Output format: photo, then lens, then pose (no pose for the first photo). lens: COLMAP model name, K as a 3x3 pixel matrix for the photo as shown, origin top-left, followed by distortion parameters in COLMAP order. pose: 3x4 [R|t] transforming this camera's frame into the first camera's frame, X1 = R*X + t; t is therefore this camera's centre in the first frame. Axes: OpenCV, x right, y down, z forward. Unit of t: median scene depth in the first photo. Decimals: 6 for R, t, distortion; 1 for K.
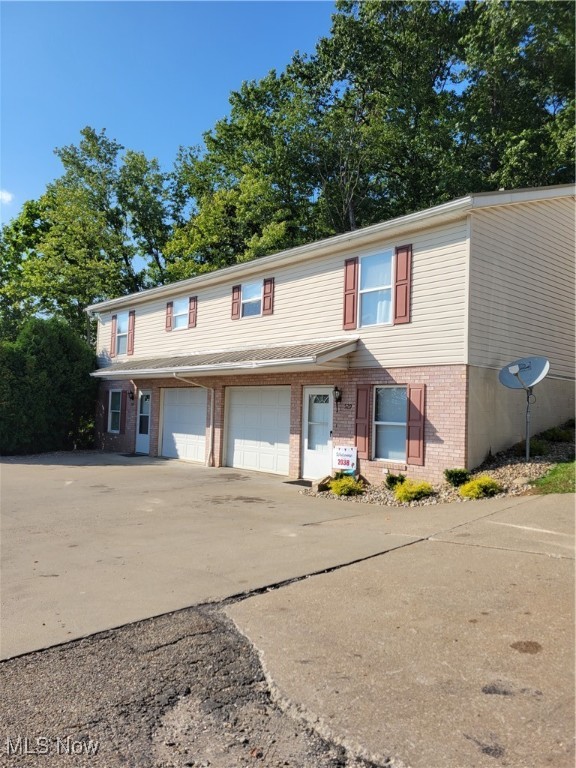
lens RADIAL K [[583.6, 0, 288.0], [0, 583.6, 384.0], [0, 0, 1]] dist [0.042035, -0.000144]
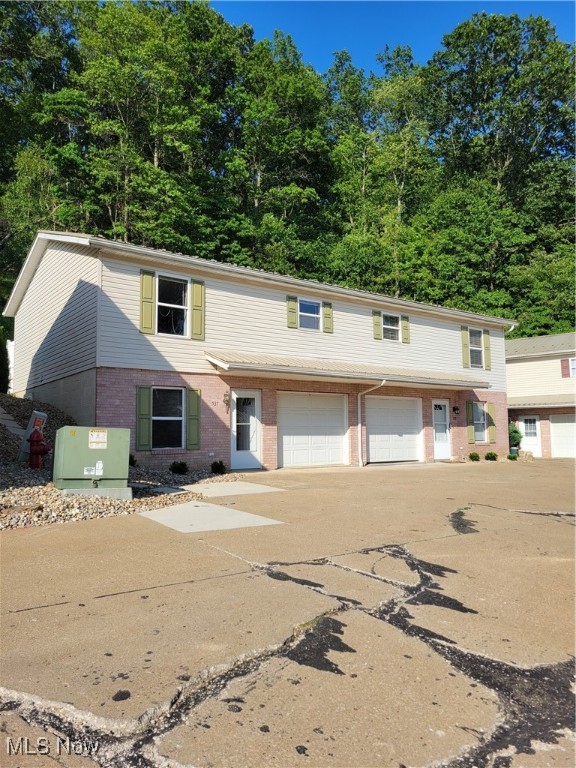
lens RADIAL K [[583.6, 0, 288.0], [0, 583.6, 384.0], [0, 0, 1]] dist [0.042035, -0.000144]
pose [[0.073388, 0.051740, 0.995960, -1.356277], [-0.050427, 0.997568, -0.048107, 0.051742], [-0.996028, -0.046692, 0.075819, 1.078398]]
